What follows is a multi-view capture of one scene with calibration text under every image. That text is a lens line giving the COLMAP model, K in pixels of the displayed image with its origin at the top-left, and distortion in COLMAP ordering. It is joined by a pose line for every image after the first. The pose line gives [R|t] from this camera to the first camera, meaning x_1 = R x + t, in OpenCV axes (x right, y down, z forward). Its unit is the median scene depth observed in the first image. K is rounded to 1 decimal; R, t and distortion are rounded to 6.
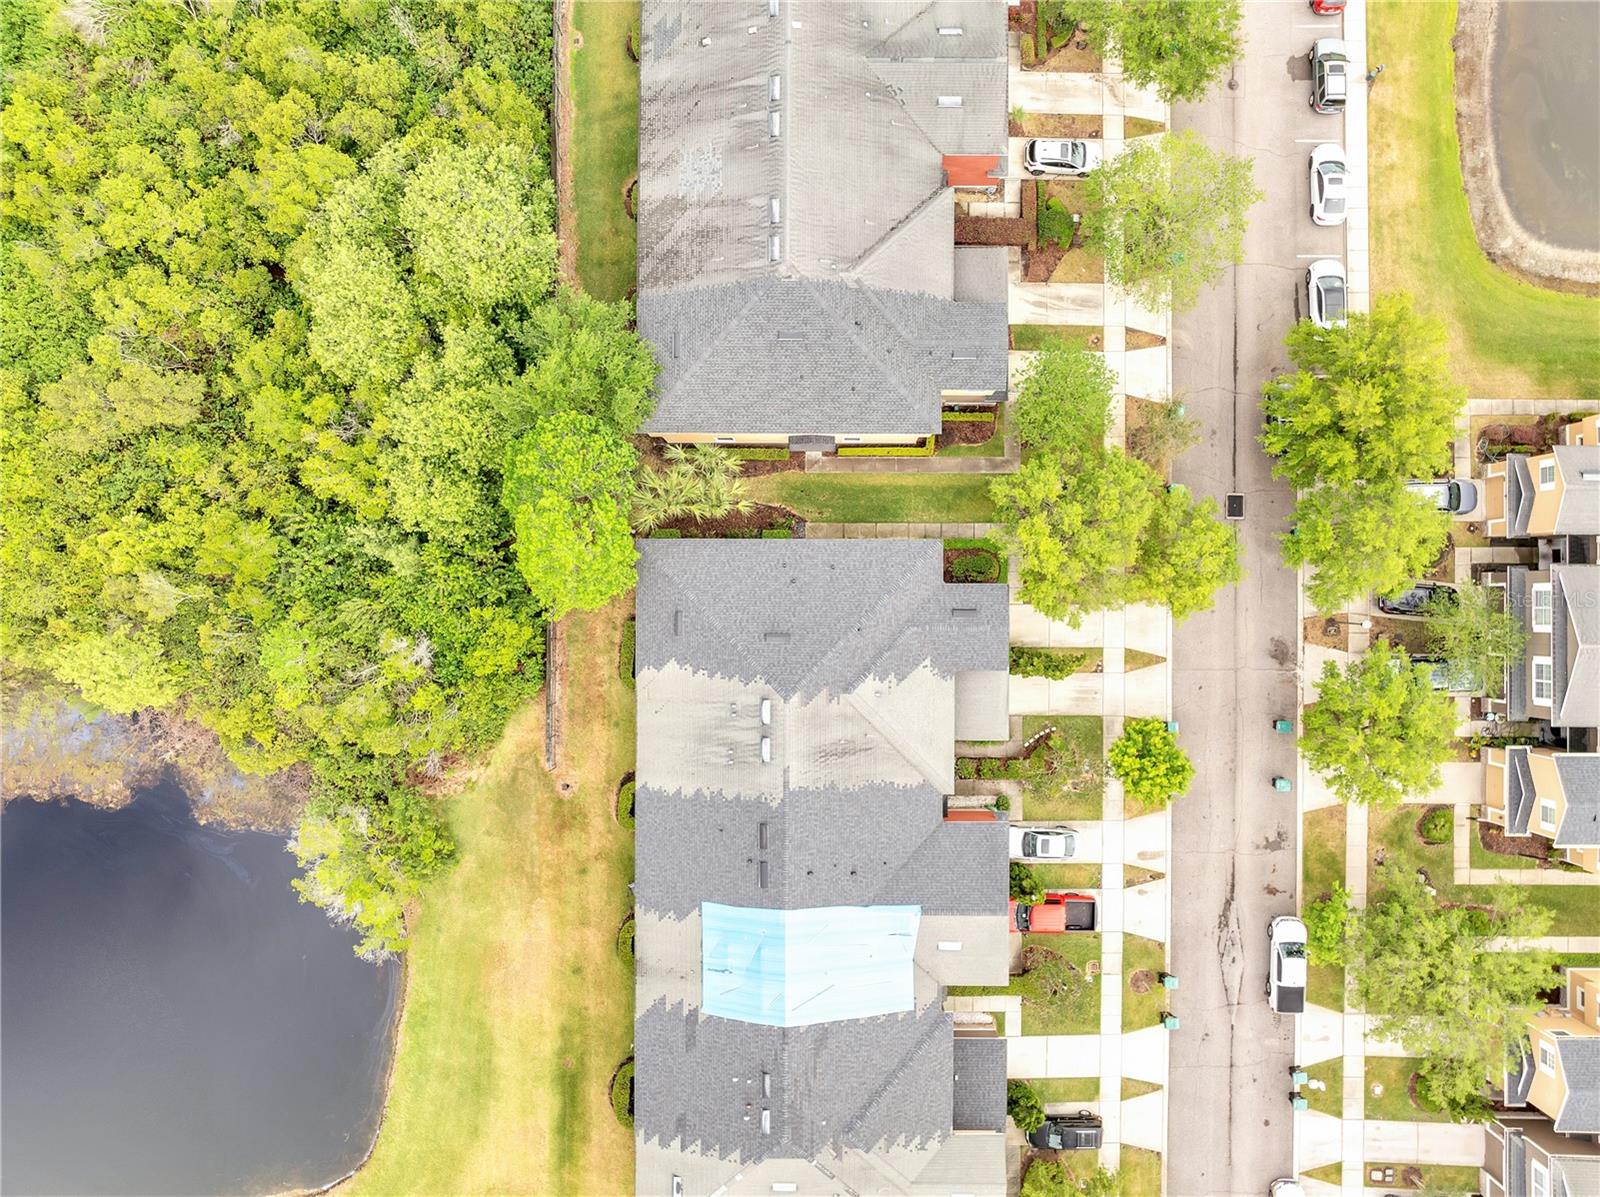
lens RADIAL K [[1129.3, 0, 803.7], [0, 1129.3, 594.6], [0, 0, 1]] dist [-0.033119, -0.003800]
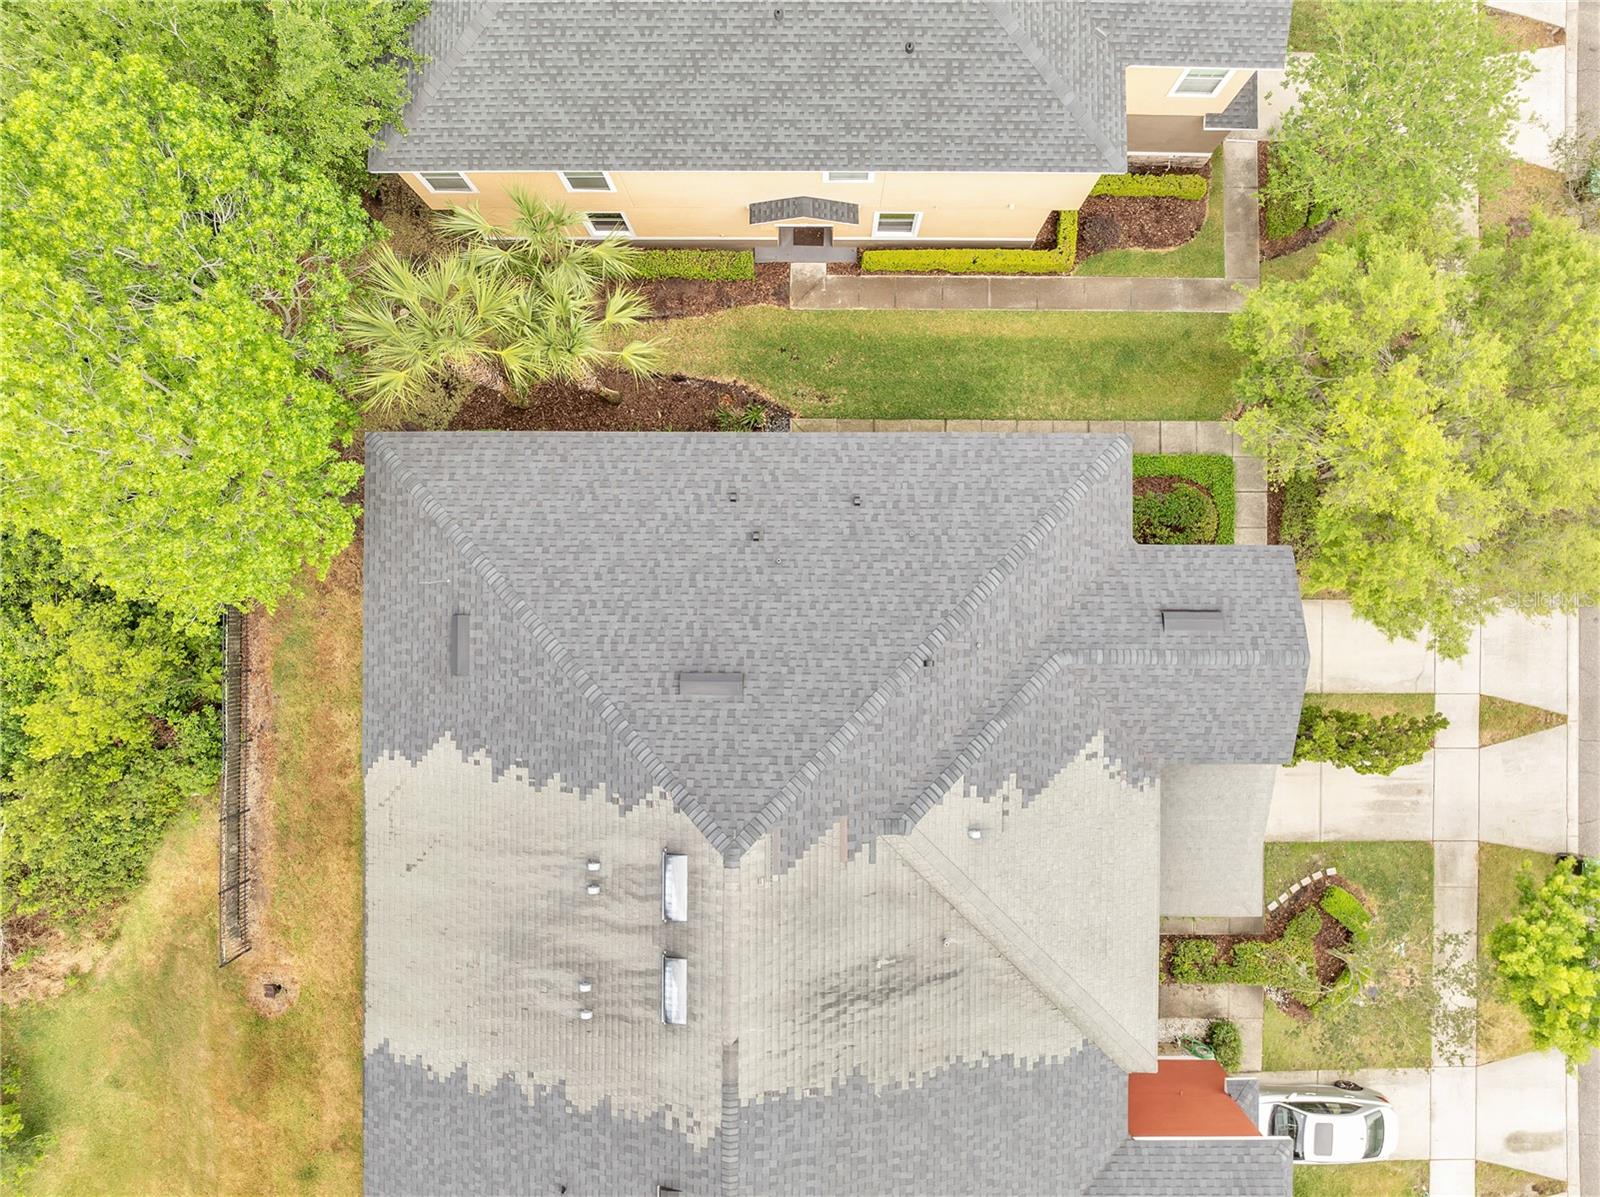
lens RADIAL K [[1129.3, 0, 797.4], [0, 1129.3, 606.1], [0, 0, 1]] dist [-0.033119, -0.003800]
pose [[0.999994, 0.002423, -0.002401, 0.005814], [-0.002398, 0.999945, 0.010252, 0.007354], [0.002425, -0.010246, 0.999945, 0.553206]]
